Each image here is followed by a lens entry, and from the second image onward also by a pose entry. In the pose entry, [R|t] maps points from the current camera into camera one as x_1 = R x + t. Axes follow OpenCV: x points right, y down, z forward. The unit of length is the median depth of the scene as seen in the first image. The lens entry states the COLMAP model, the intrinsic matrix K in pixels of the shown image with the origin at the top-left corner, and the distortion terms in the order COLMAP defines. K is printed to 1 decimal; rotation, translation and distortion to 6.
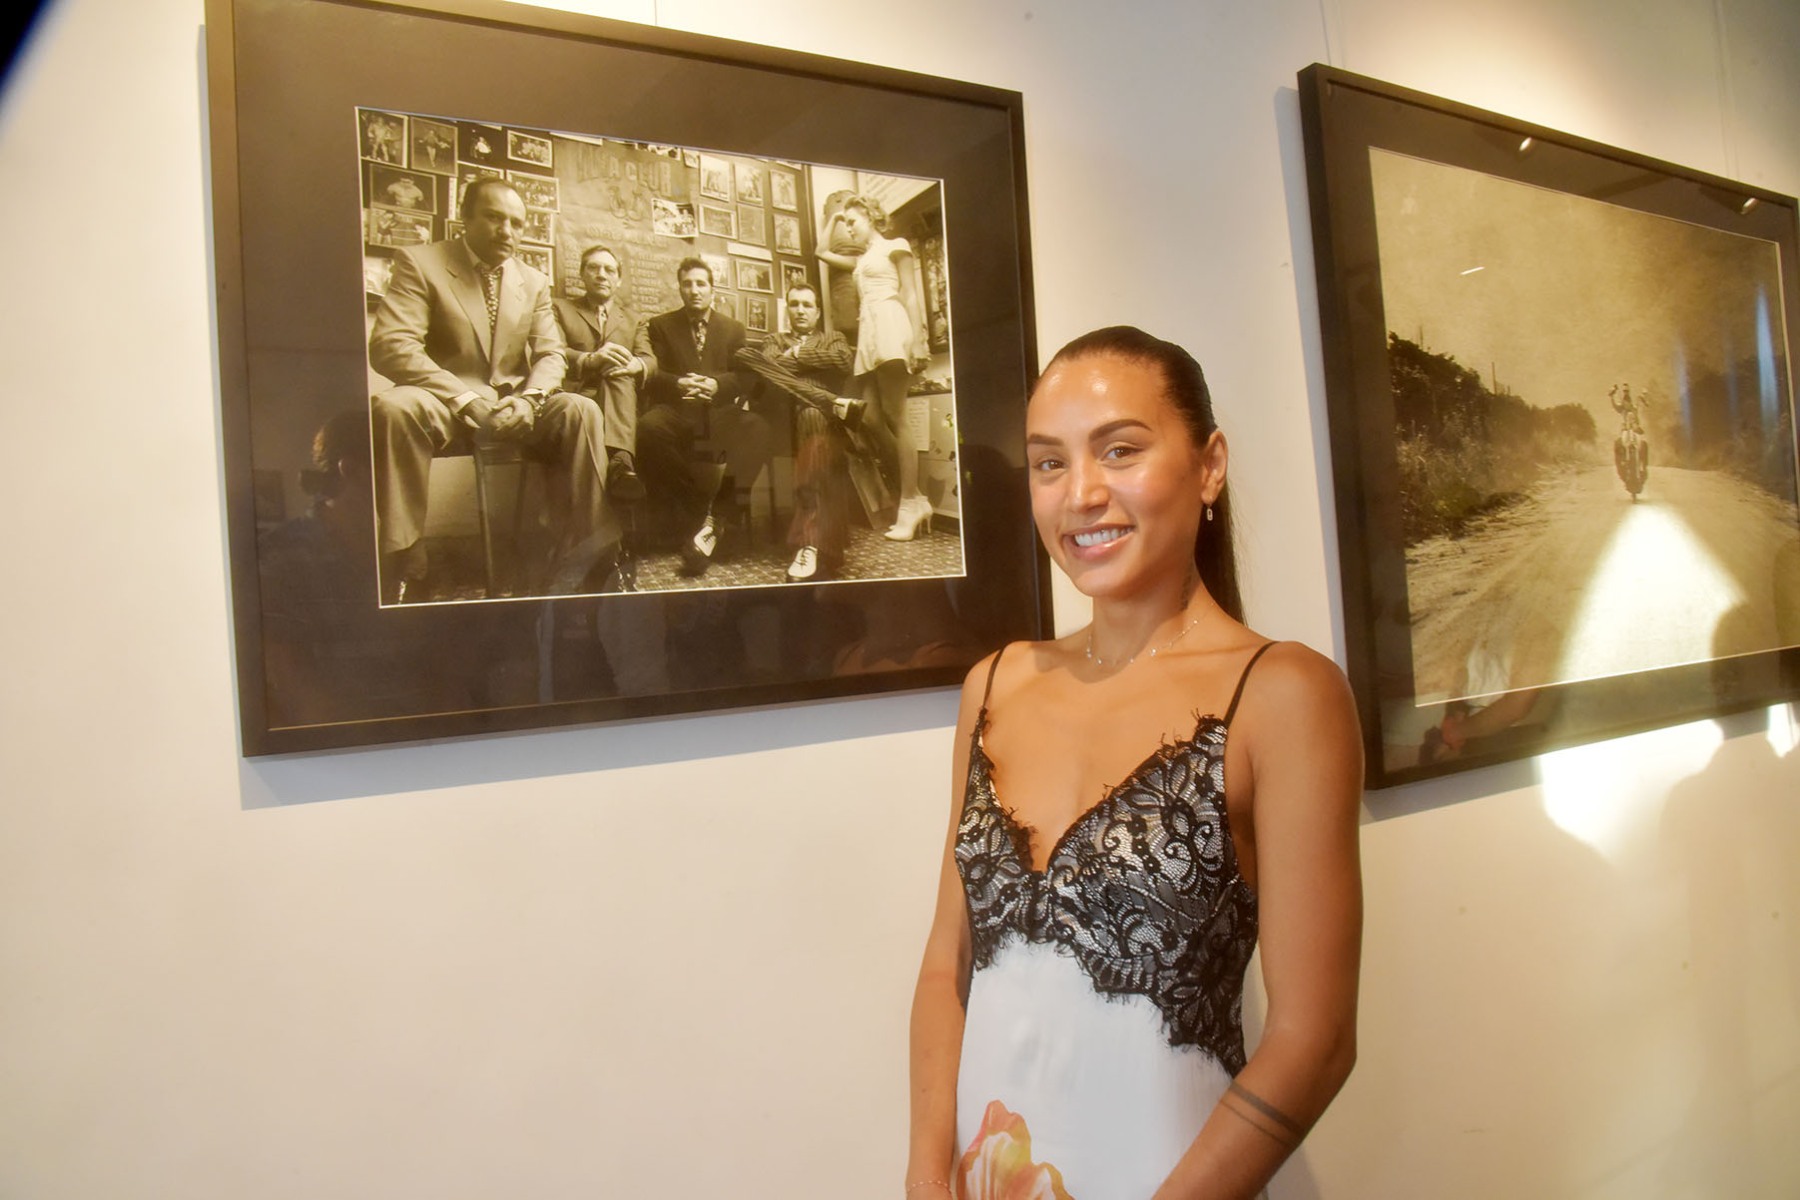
lens RADIAL K [[1219.7, 0, 900.0], [0, 1219.7, 600.0], [0, 0, 1]] dist [-0.090859, 0.004952]
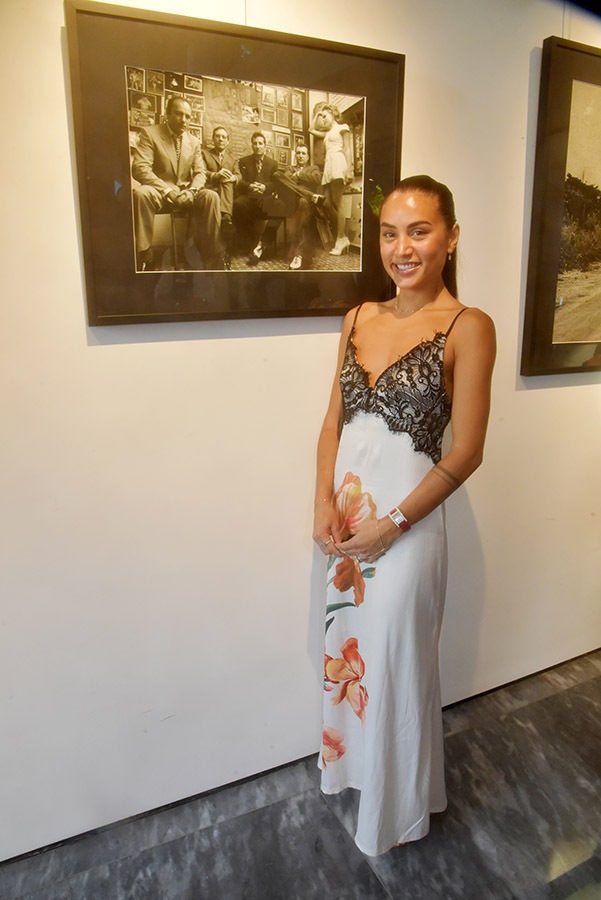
lens RADIAL K [[609.8, 0, 290.7], [0, 609.8, 452.1], [0, 0, 1]] dist [-0.090859, 0.004952]
pose [[0.993630, 0.083537, -0.075637, 0.041171], [-0.059169, 0.957964, 0.280722, -0.006036], [0.095908, -0.274459, 0.956804, -0.335915]]
